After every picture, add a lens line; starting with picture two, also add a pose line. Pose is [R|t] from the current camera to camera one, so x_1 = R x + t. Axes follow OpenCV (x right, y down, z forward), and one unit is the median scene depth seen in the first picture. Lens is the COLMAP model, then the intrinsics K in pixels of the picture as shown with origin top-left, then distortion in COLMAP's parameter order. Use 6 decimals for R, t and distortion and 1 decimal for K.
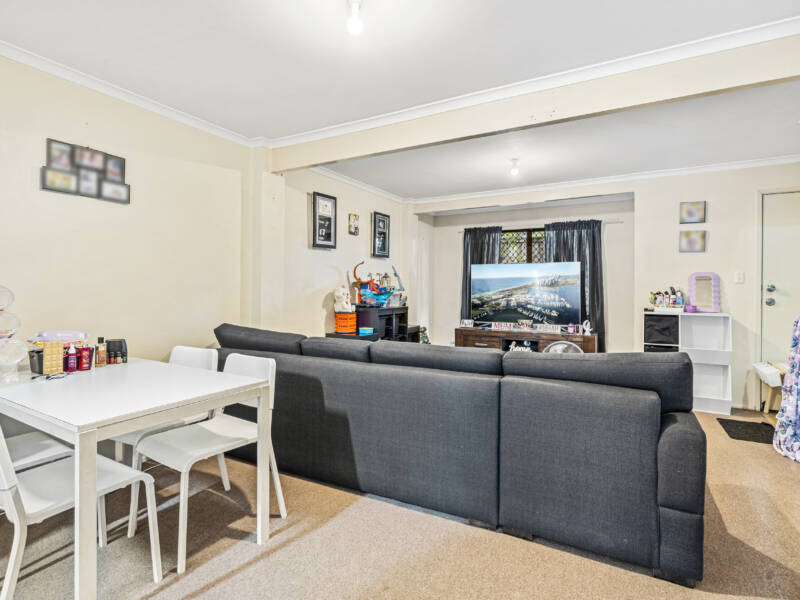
lens RADIAL K [[415.5, 0, 400.7], [0, 415.5, 288.6], [0, 0, 1]] dist [-0.001644, 0.000374]
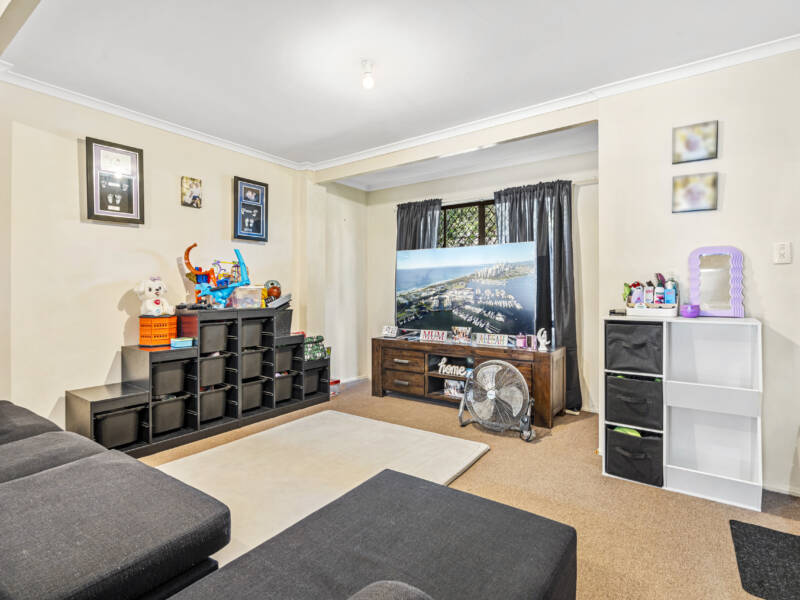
lens RADIAL K [[411.2, 0, 397.6], [0, 411.2, 291.2], [0, 0, 1]] dist [-0.004487, -0.001409]
pose [[0.993194, -0.005782, -0.116329, 0.290816], [0.005716, 0.999983, -0.000893, 0.016024], [0.116332, 0.000222, 0.993210, 0.314661]]
